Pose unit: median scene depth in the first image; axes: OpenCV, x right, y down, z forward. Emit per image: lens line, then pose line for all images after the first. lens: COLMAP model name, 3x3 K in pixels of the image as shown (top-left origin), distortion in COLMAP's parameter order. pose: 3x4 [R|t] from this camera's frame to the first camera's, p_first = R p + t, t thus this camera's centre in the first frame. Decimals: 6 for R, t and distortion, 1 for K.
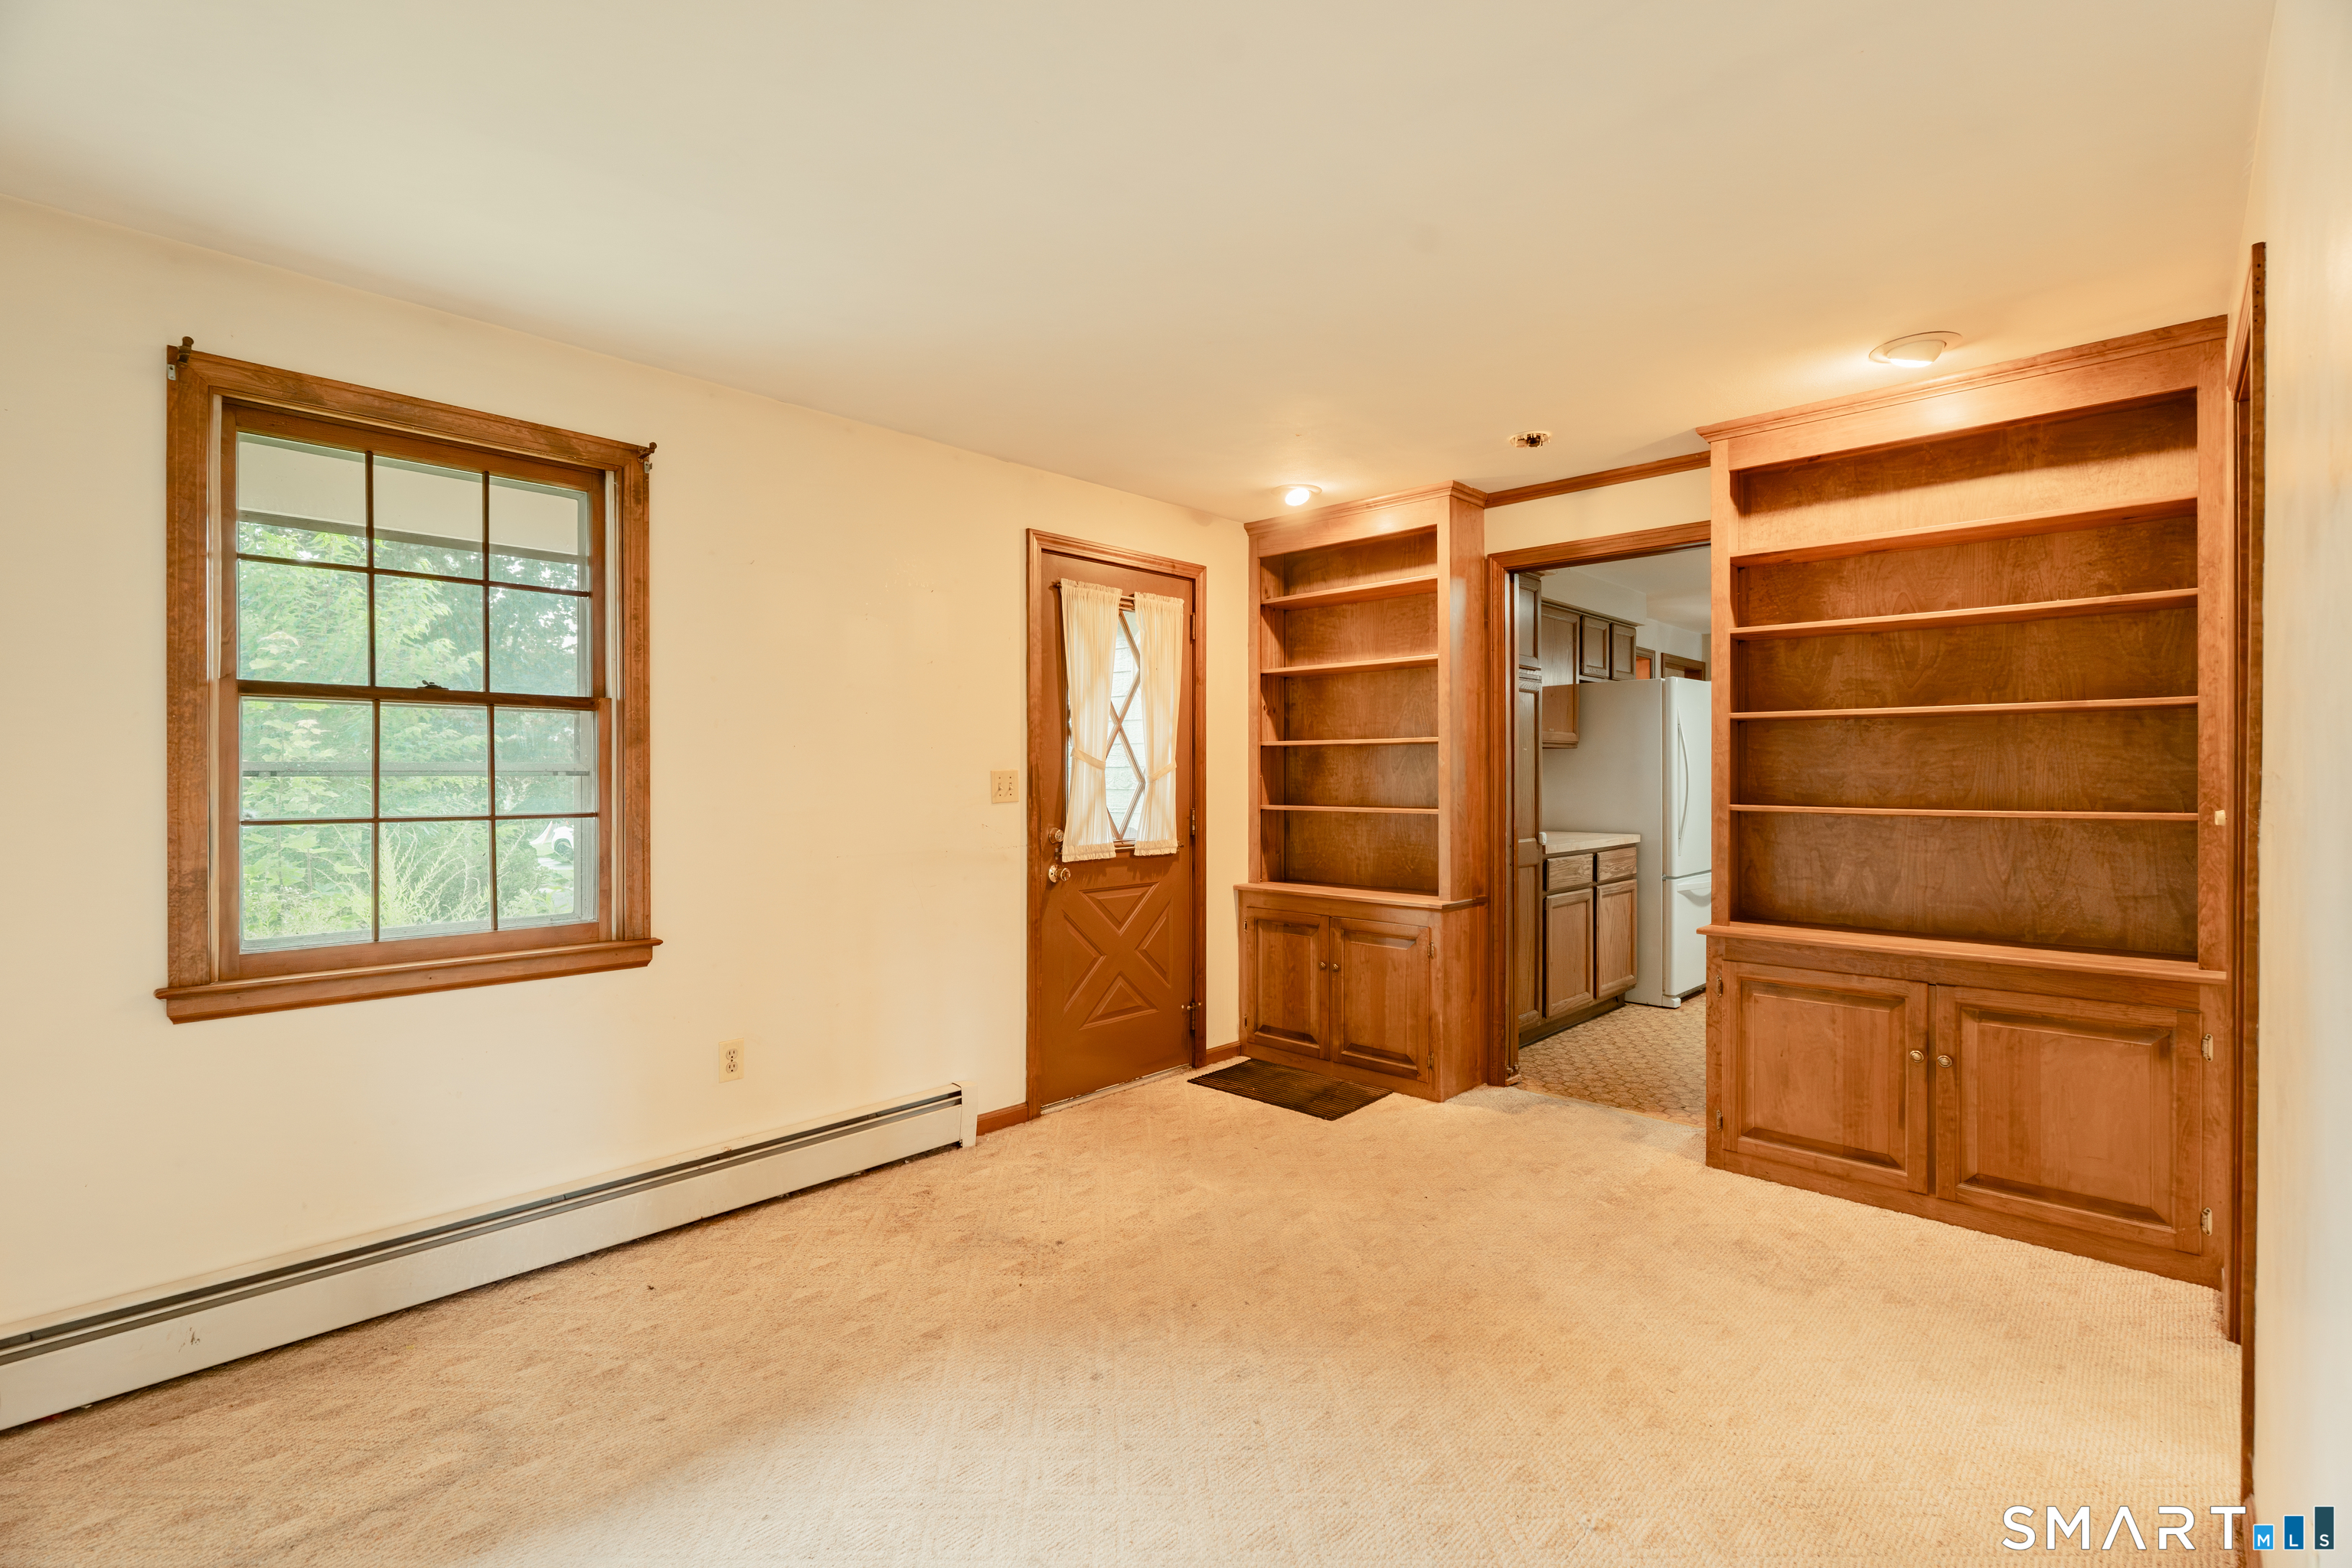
lens RADIAL K [[1061.3, 0, 1184.1], [0, 1061.3, 778.0], [0, 0, 1]] dist [-0.002187, -0.000404]
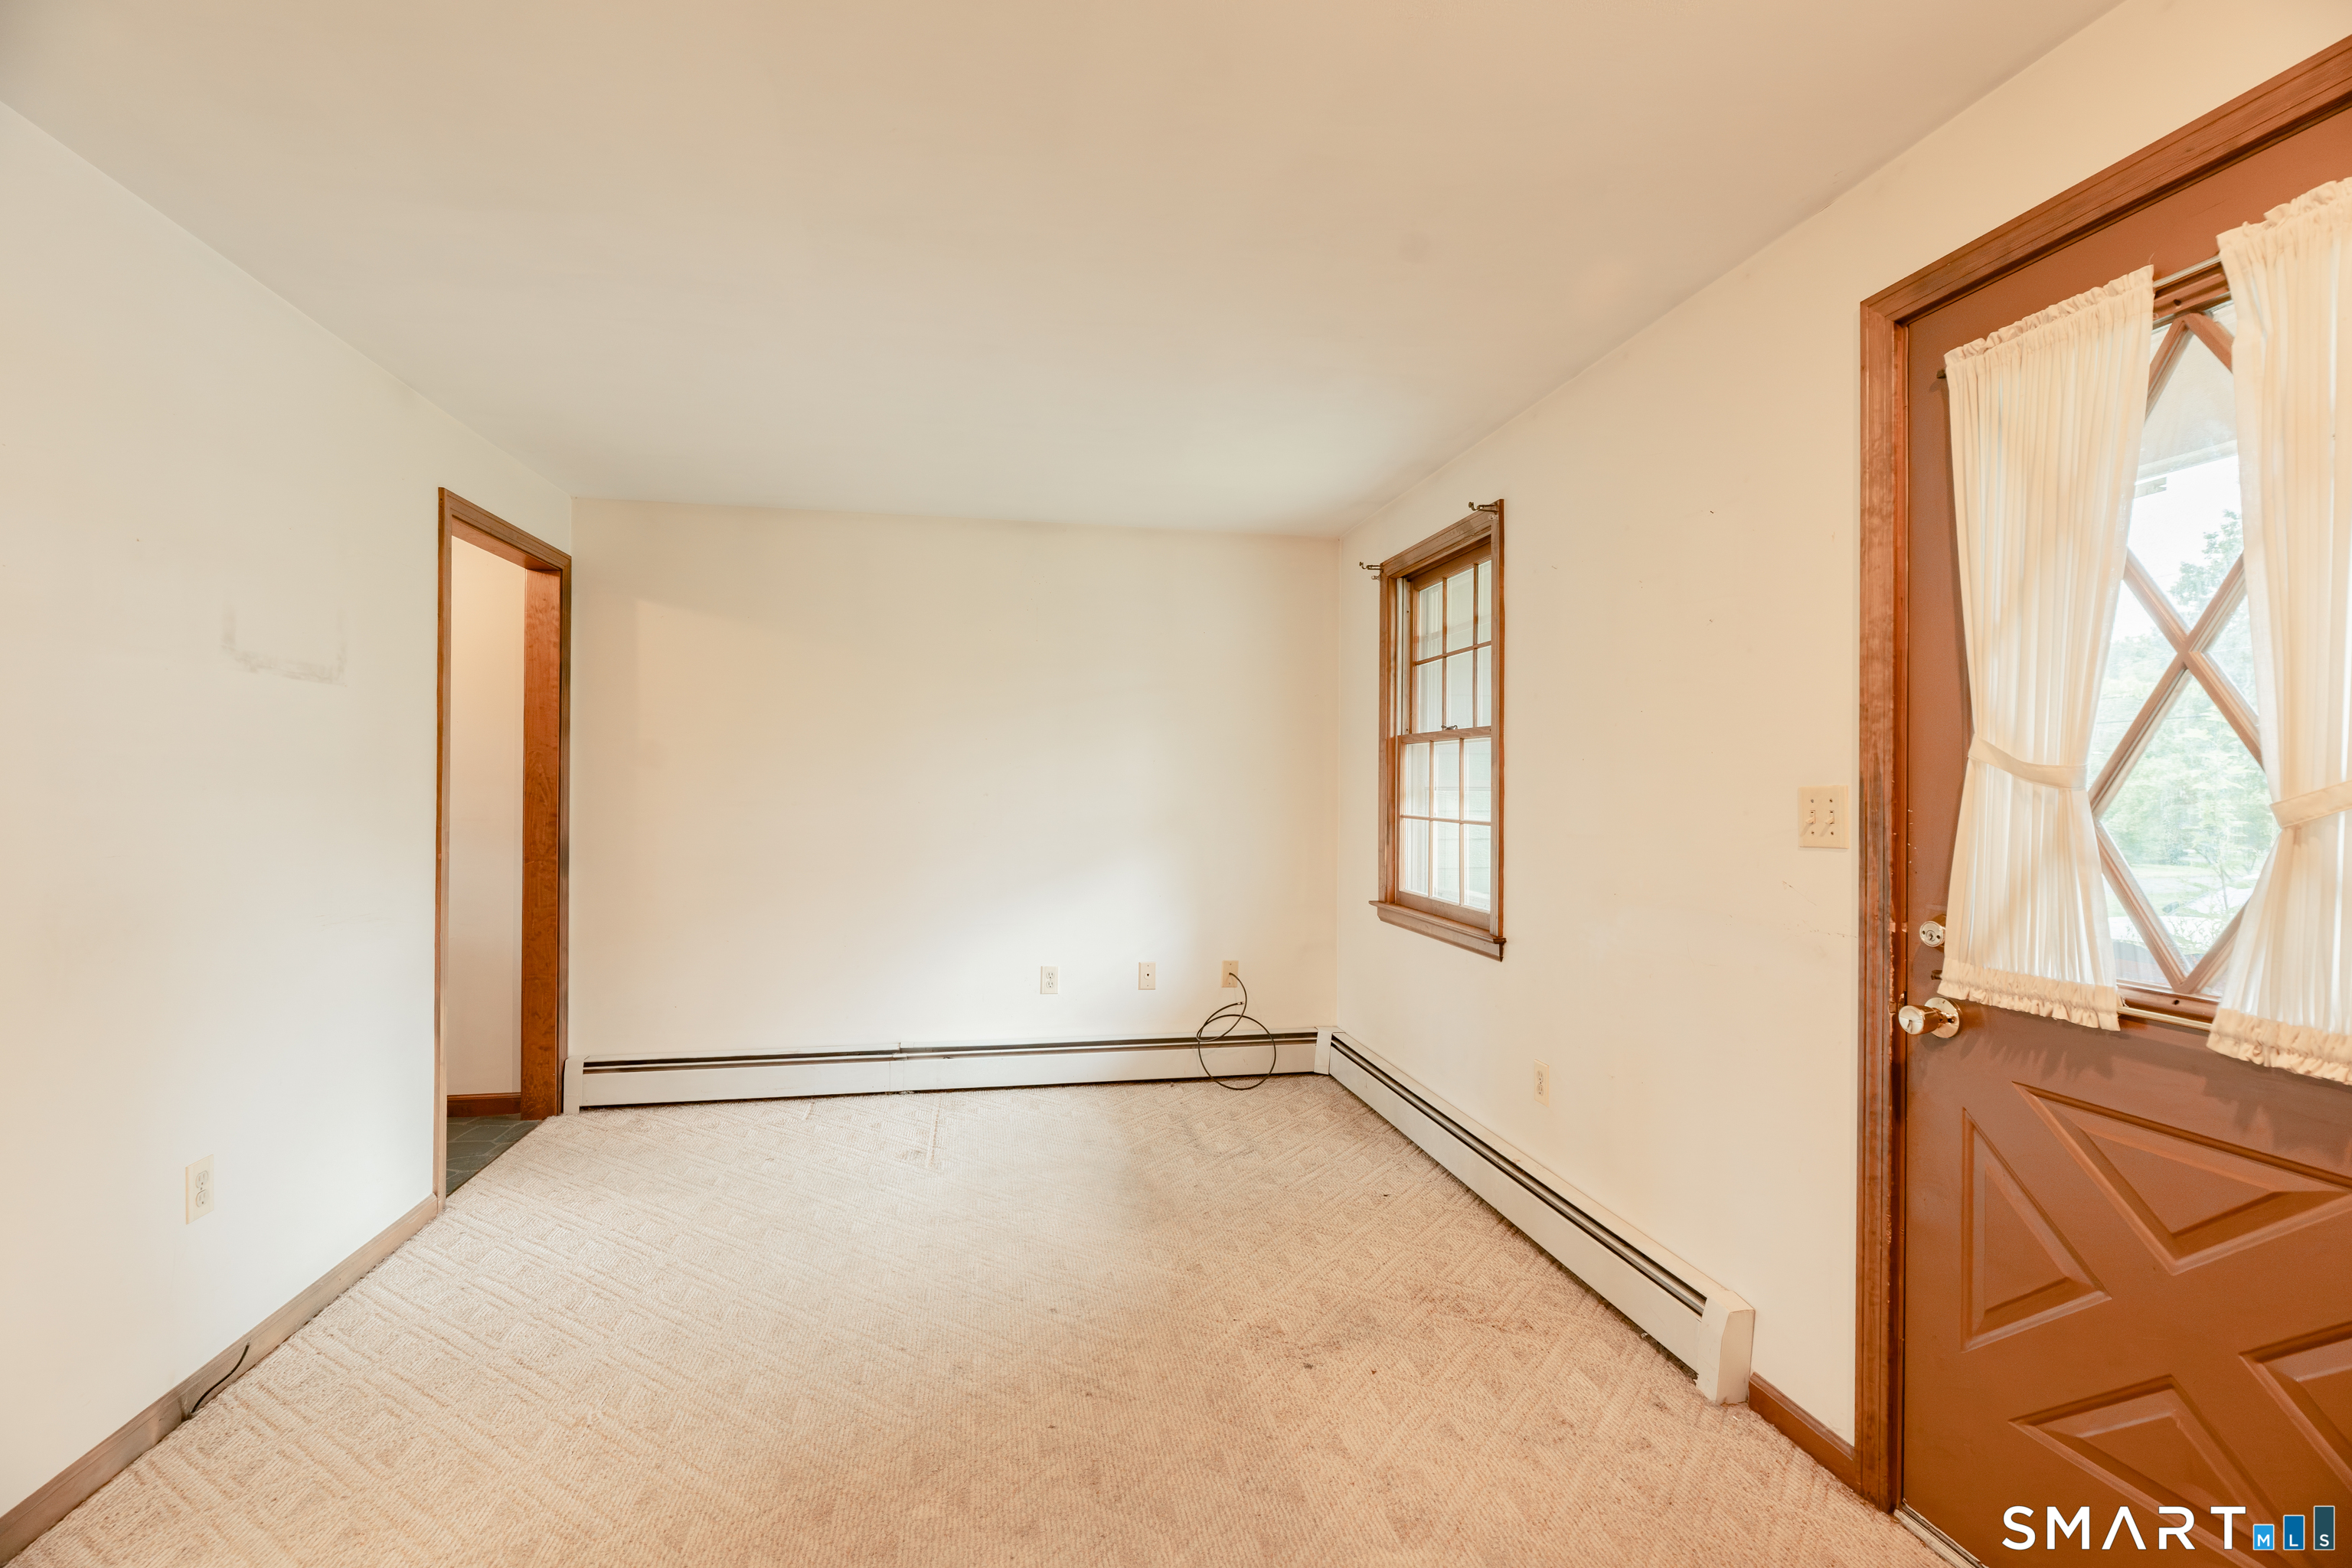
lens RADIAL K [[1033.2, 0, 1171.2], [0, 1033.2, 785.3], [0, 0, 1]] dist [-0.004648, -0.000494]
pose [[-0.590686, -0.001690, -0.806899, 0.525372], [-0.007442, 0.999967, 0.003354, -0.008869], [0.806867, 0.007986, -0.590679, 1.239130]]
